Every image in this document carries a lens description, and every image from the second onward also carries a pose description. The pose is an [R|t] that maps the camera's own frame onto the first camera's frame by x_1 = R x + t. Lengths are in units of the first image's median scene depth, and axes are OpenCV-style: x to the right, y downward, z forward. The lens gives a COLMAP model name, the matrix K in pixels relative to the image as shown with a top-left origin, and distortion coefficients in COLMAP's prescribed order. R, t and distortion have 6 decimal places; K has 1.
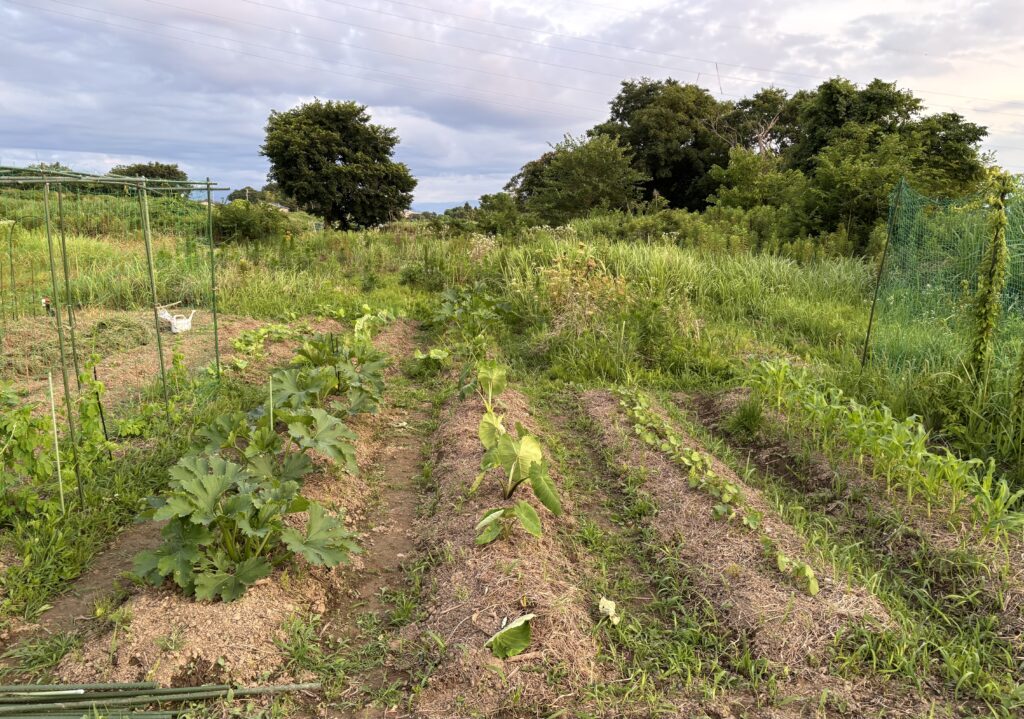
lens RADIAL K [[798.0, 0, 510.0], [0, 798.0, 365.6], [0, 0, 1]] dist [0.070287, 0.009517]
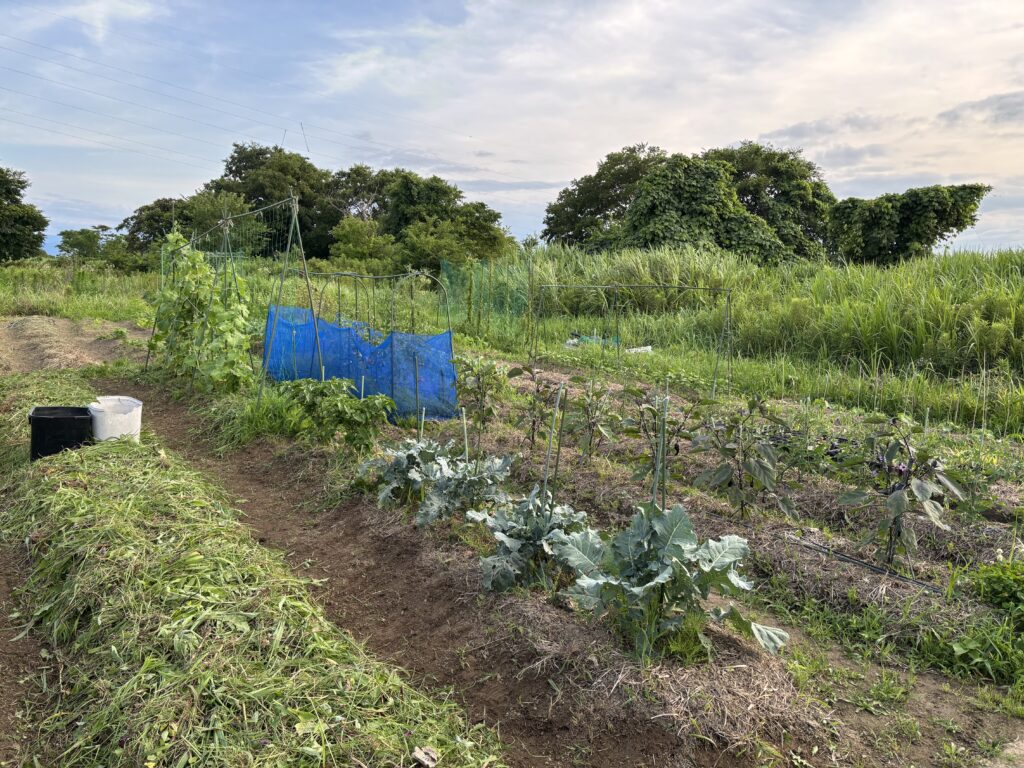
lens RADIAL K [[777.9, 0, 513.0], [0, 777.9, 383.3], [0, 0, 1]] dist [0.000713, 0.002361]
pose [[0.874568, -0.046477, 0.482670, -0.128132], [0.060040, 0.998115, -0.012678, 0.052154], [-0.481171, 0.040068, 0.875711, -0.294685]]
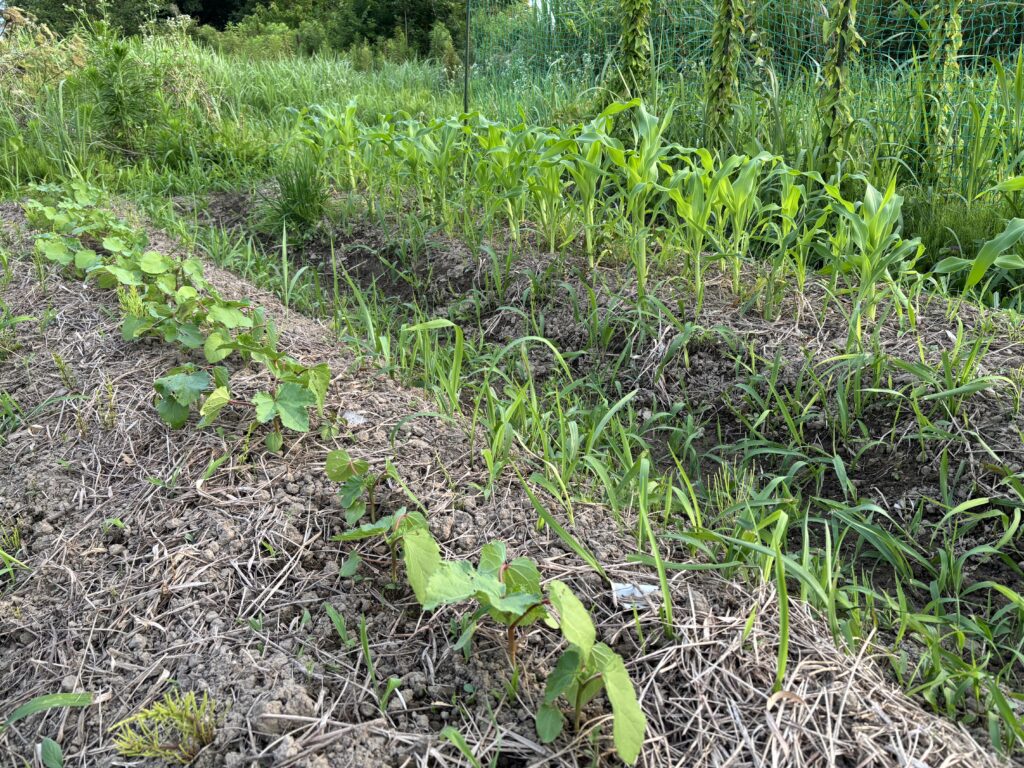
lens RADIAL K [[777.9, 0, 511.0], [0, 777.9, 385.5], [0, 0, 1]] dist [0.000713, 0.002361]
pose [[0.866571, -0.203861, 0.455517, 0.038516], [0.118688, 0.970760, 0.208660, 0.021999], [-0.484735, -0.126754, 0.865428, 0.115320]]
